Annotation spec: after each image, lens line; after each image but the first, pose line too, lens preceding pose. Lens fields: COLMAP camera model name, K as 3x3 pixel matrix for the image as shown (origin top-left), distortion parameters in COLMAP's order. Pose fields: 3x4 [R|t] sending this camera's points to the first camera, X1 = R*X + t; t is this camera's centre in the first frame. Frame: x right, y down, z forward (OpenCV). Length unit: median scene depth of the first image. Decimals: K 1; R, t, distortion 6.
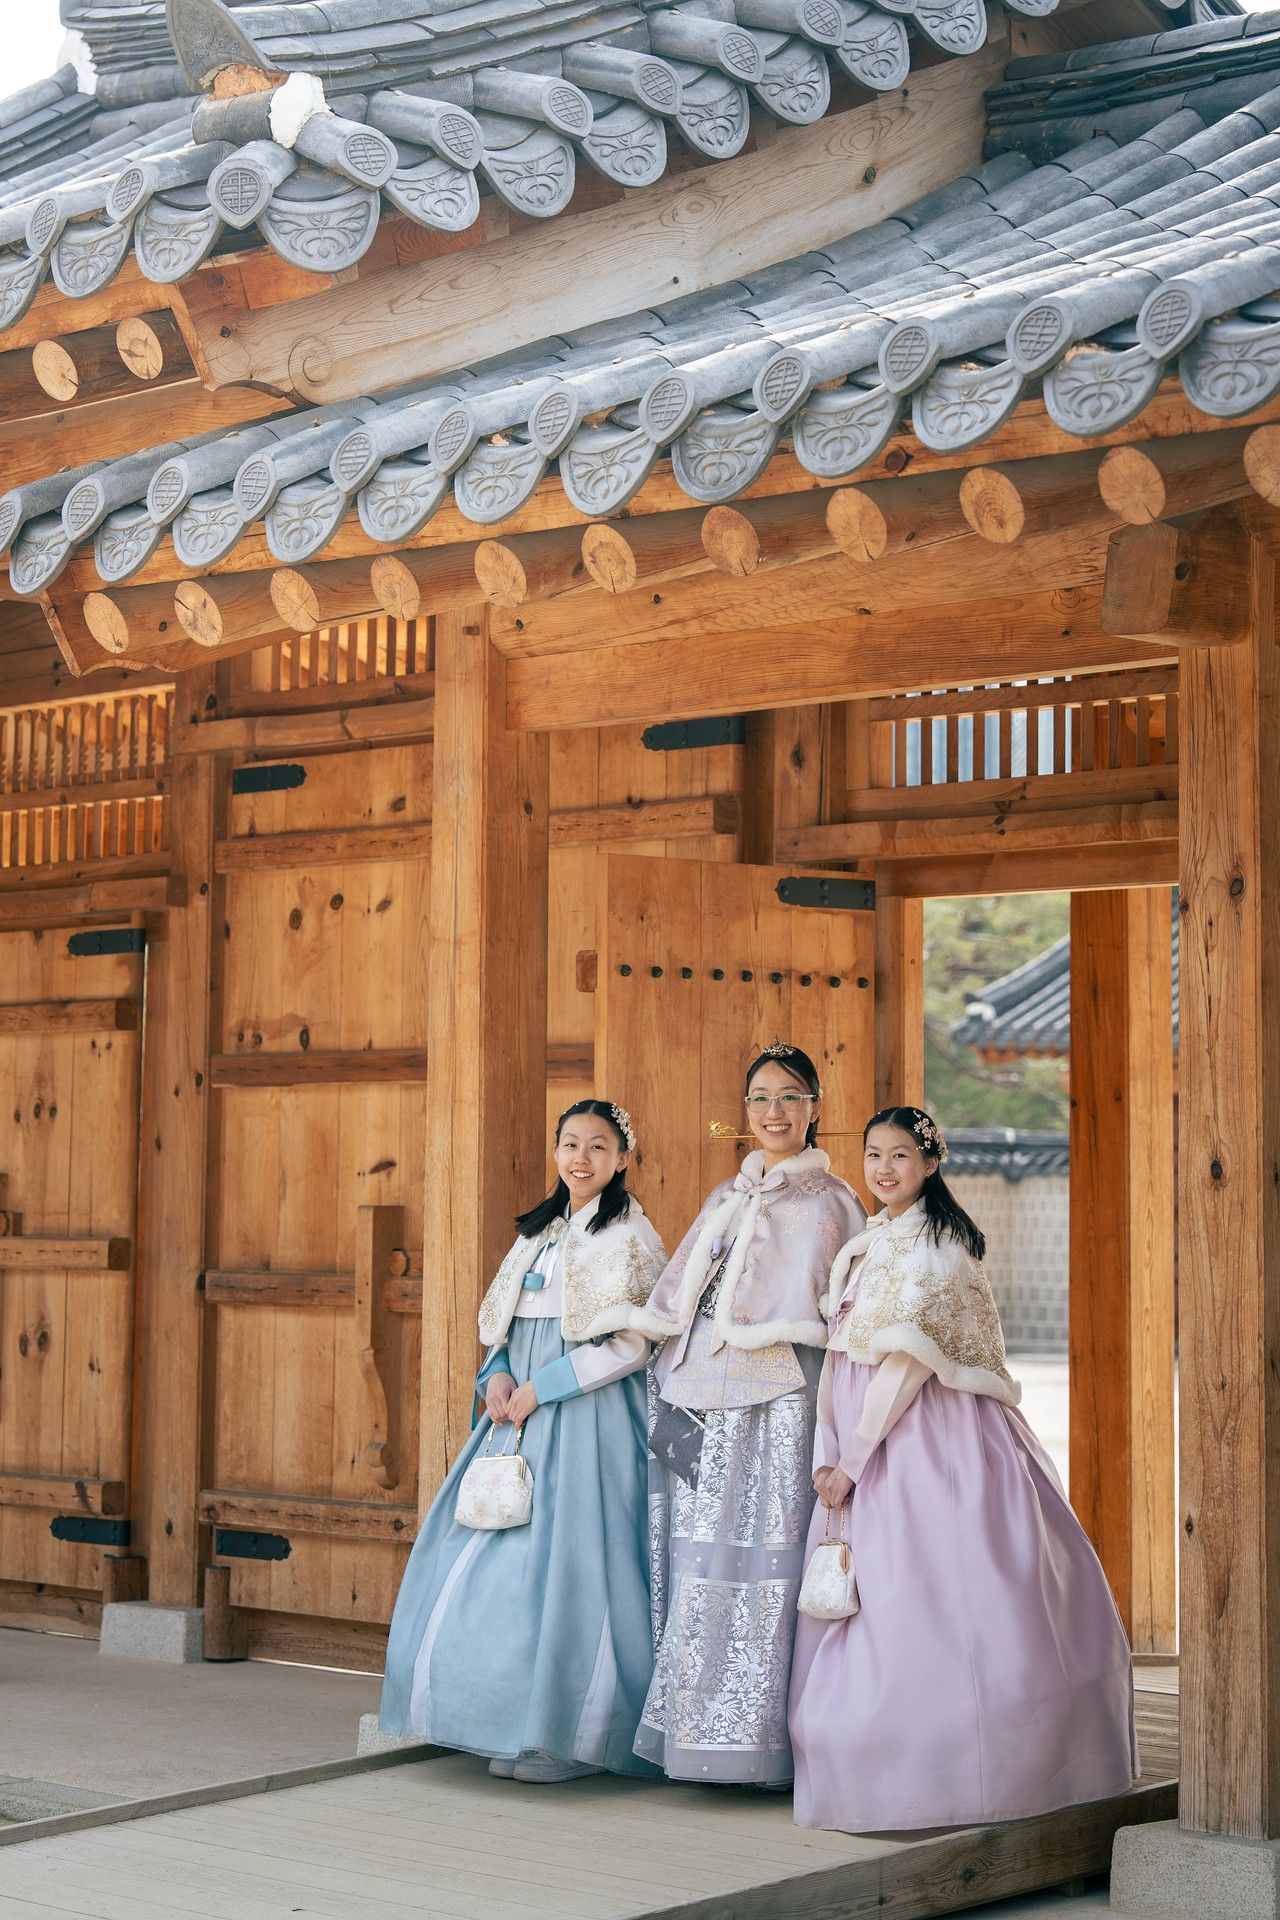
lens RADIAL K [[3259.4, 0, 634.4], [0, 3259.4, 953.3], [0, 0, 1]] dist [0.021429, 0.000000]
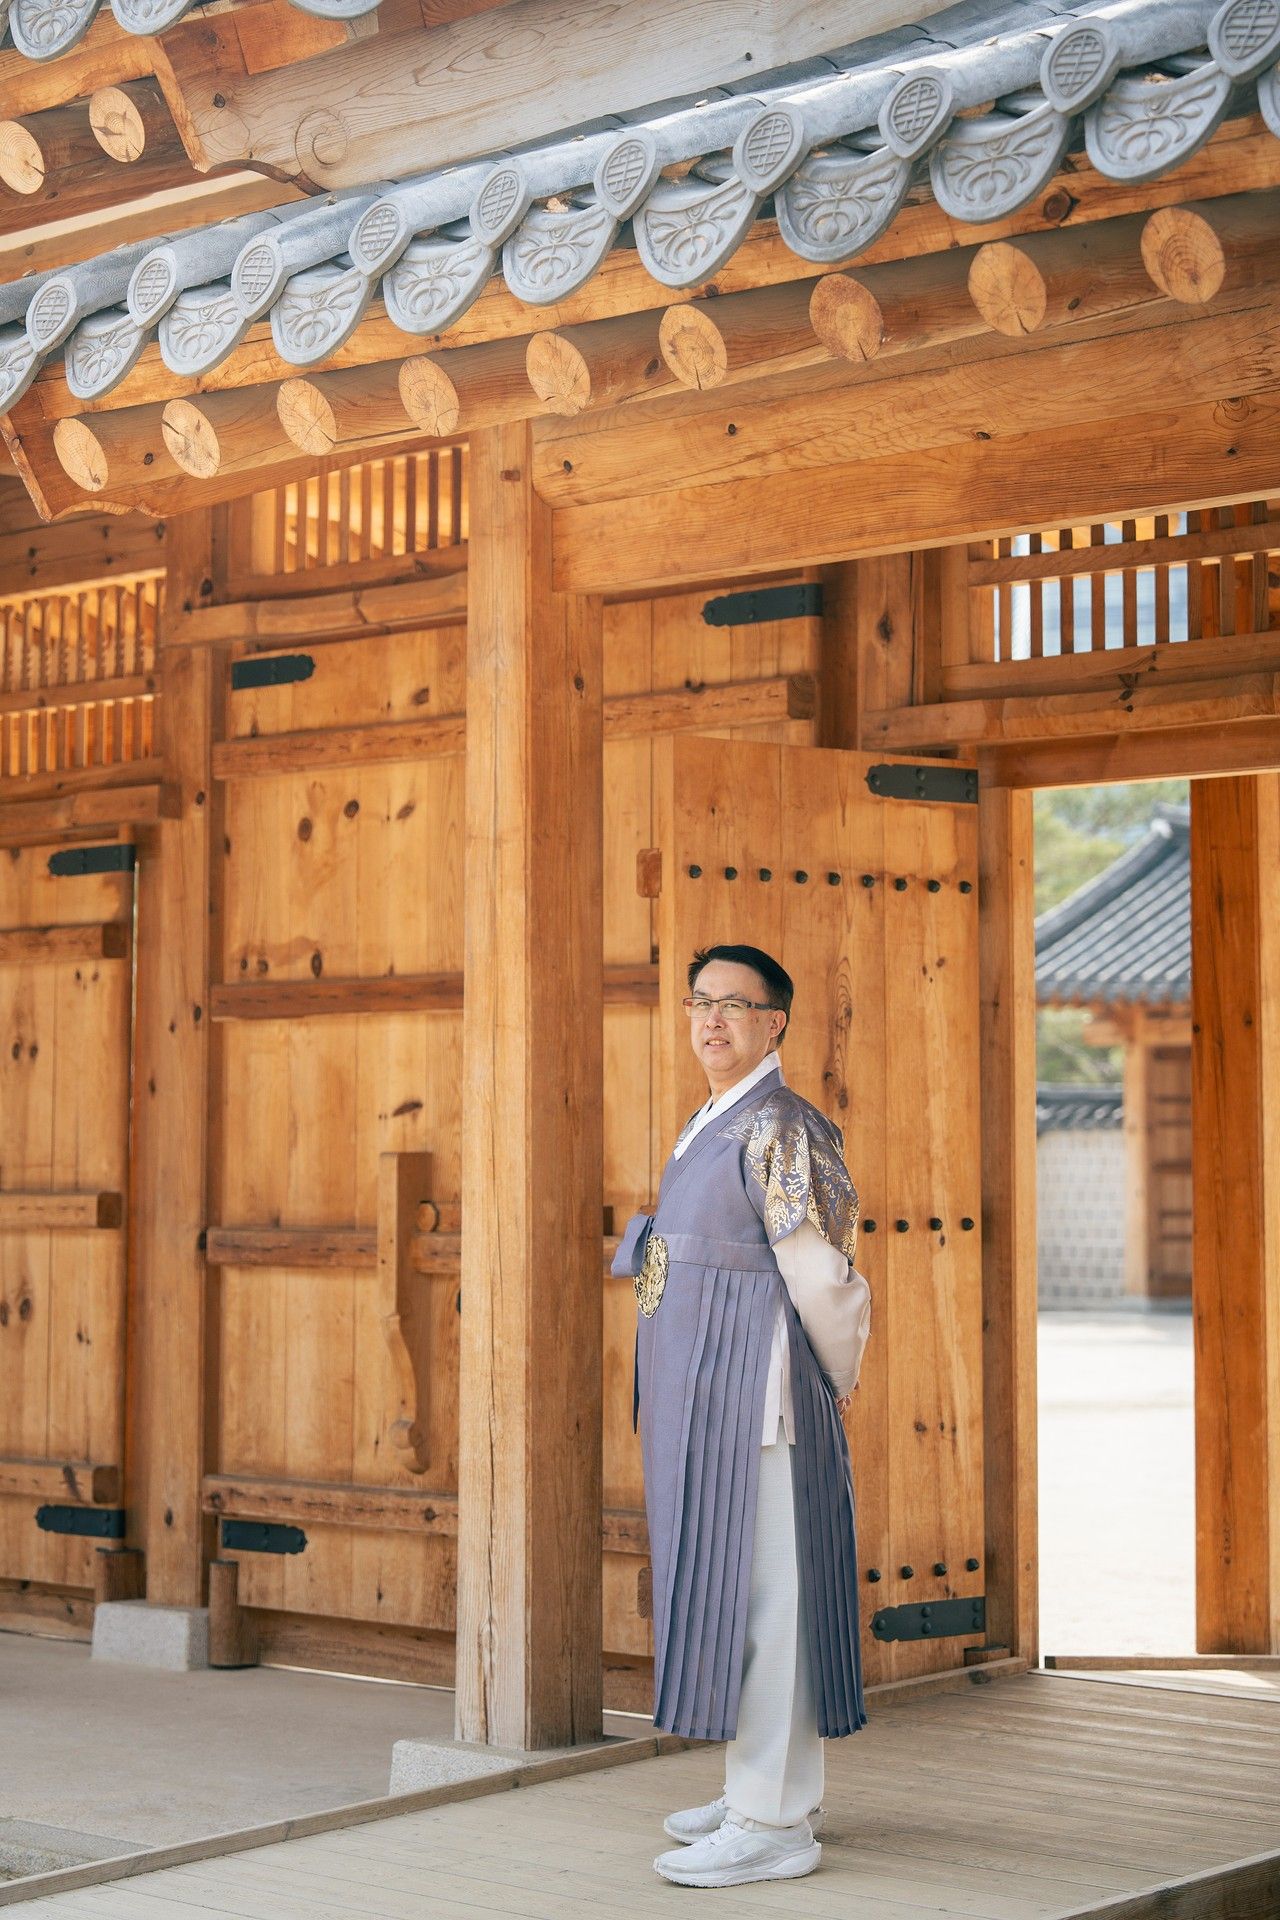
lens RADIAL K [[3259.4, 0, 653.5], [0, 3259.4, 971.2], [0, 0, 1]] dist [0.021429, 0.000000]
pose [[0.999947, -0.008076, 0.006448, -0.018199], [0.007965, 0.999825, 0.016924, 0.015968], [-0.006584, -0.016872, 0.999836, 0.135843]]
